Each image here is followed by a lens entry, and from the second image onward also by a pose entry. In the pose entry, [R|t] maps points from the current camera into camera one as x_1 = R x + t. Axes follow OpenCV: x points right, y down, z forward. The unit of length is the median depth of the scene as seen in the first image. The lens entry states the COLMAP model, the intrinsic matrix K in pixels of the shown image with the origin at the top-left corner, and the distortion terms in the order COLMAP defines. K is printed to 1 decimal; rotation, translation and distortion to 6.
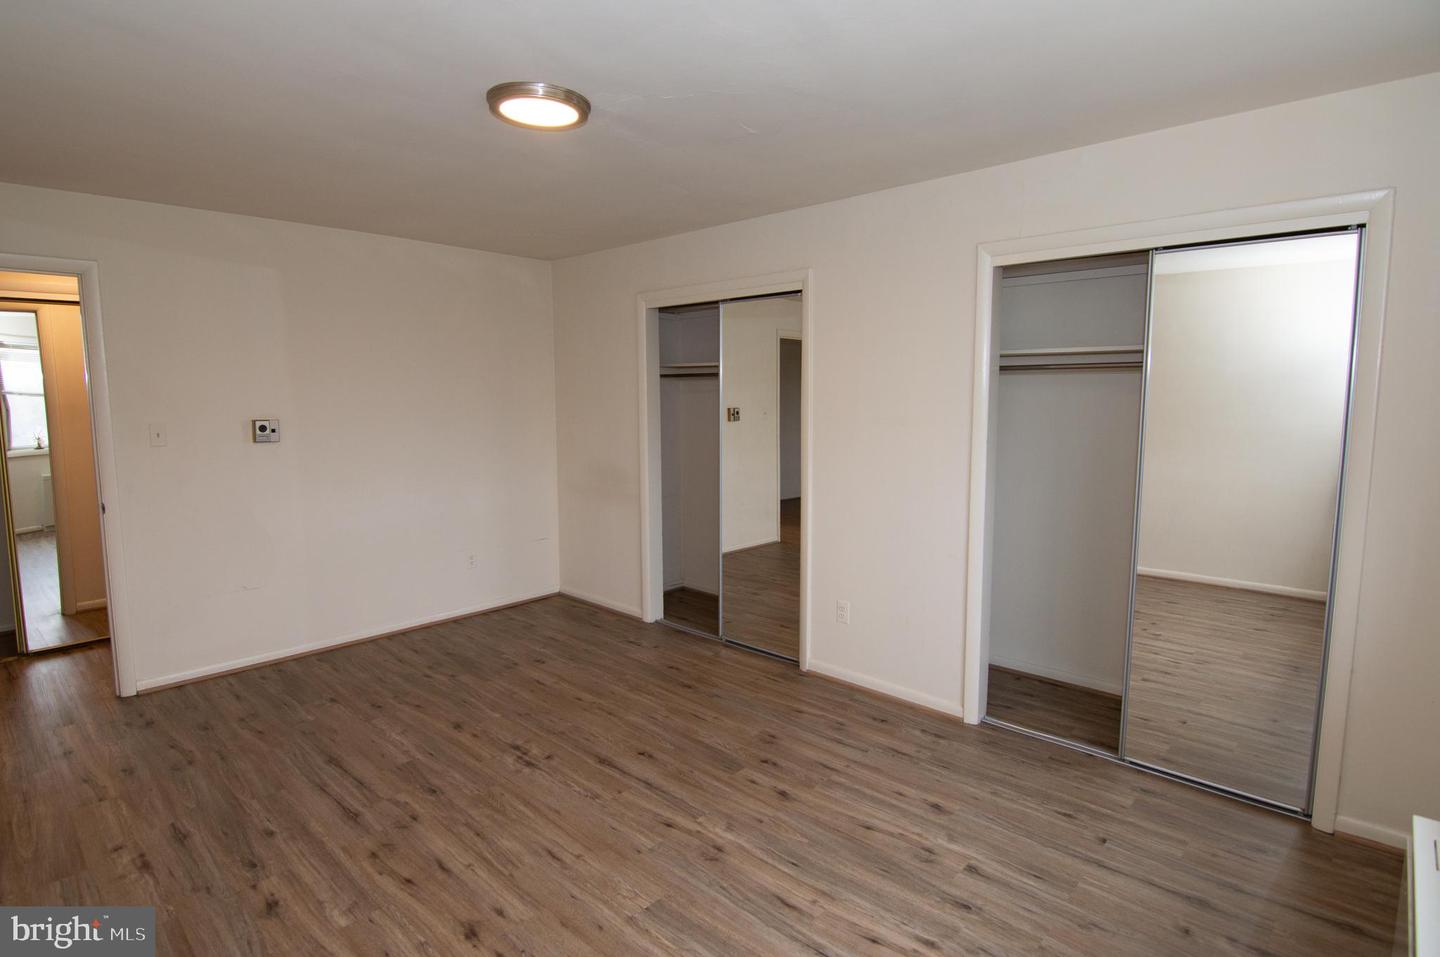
lens RADIAL K [[726.2, 0, 678.7], [0, 726.2, 464.2], [0, 0, 1]] dist [-0.002013, -0.014959]
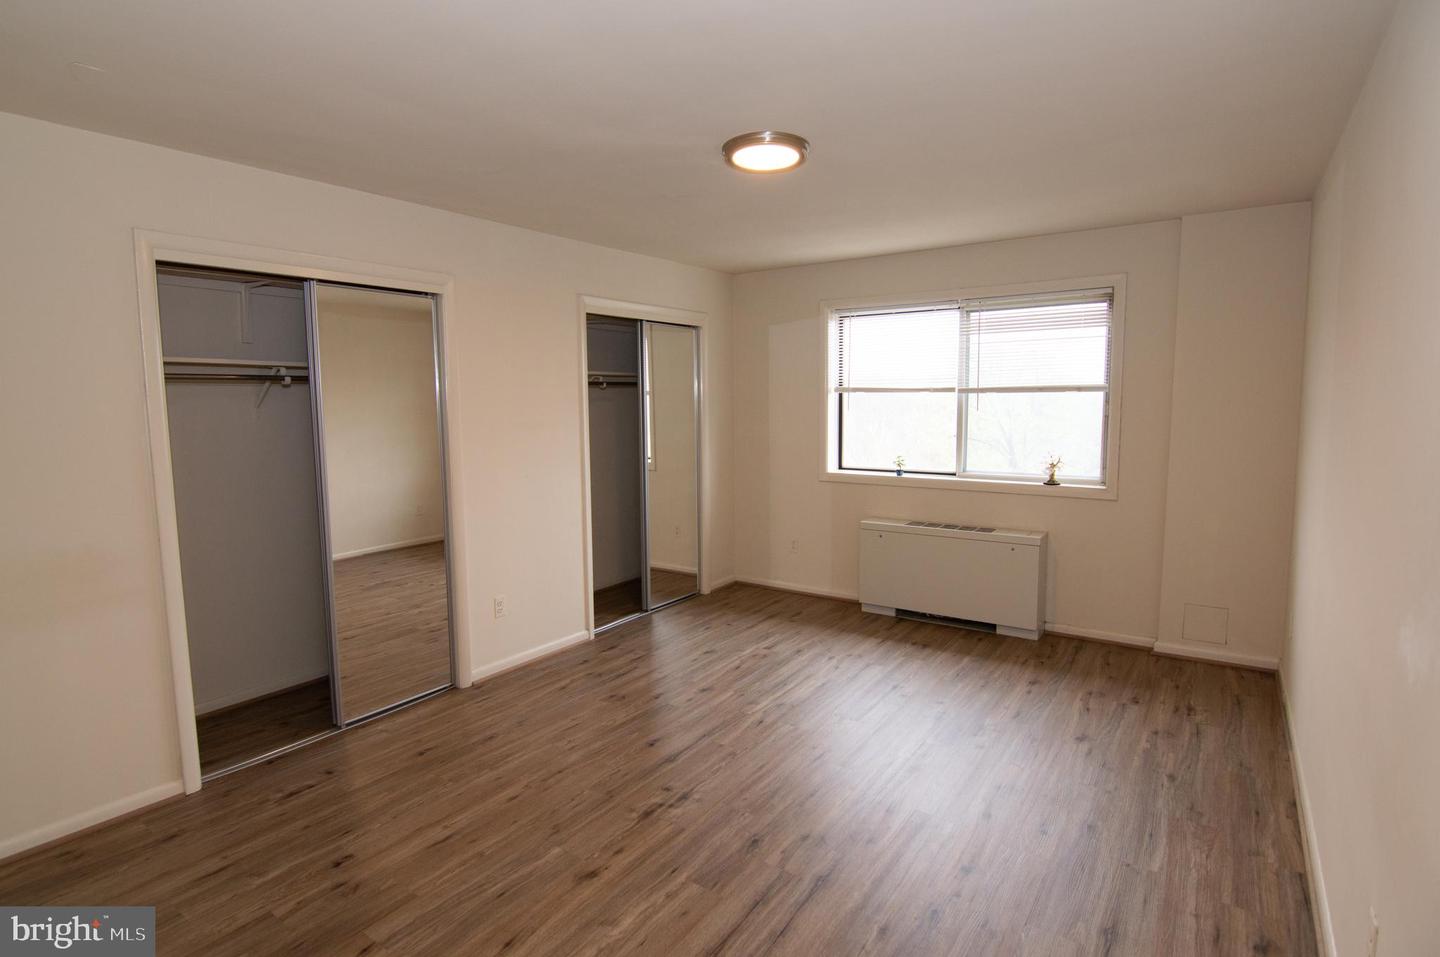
lens RADIAL K [[739.8, 0, 703.6], [0, 739.8, 473.6], [0, 0, 1]] dist [-0.001727, -0.013415]
pose [[-0.153952, -0.093967, 0.983600, -1.088159], [0.108496, 0.987841, 0.111353, -0.099160], [-0.982104, 0.123860, -0.141885, 1.041213]]
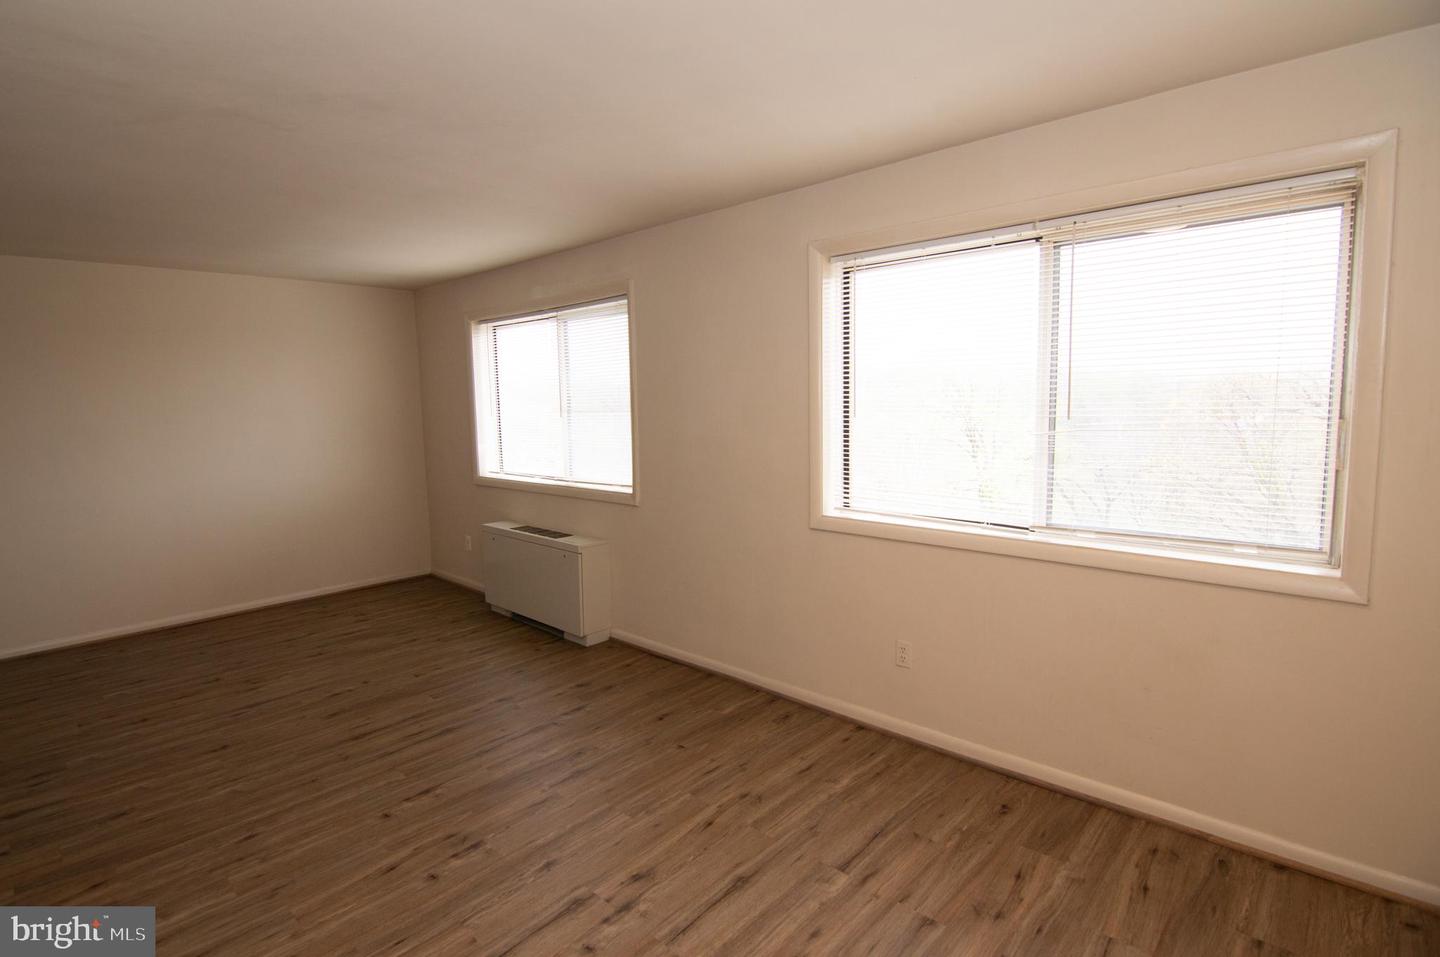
lens RADIAL K [[709.4, 0, 703.7], [0, 709.4, 473.0], [0, 0, 1]] dist [-0.001766, -0.013777]
pose [[-0.043275, -0.084803, 0.995458, -1.135459], [0.135587, 0.986674, 0.089949, 0.032321], [-0.989820, 0.138864, -0.031200, -0.007049]]
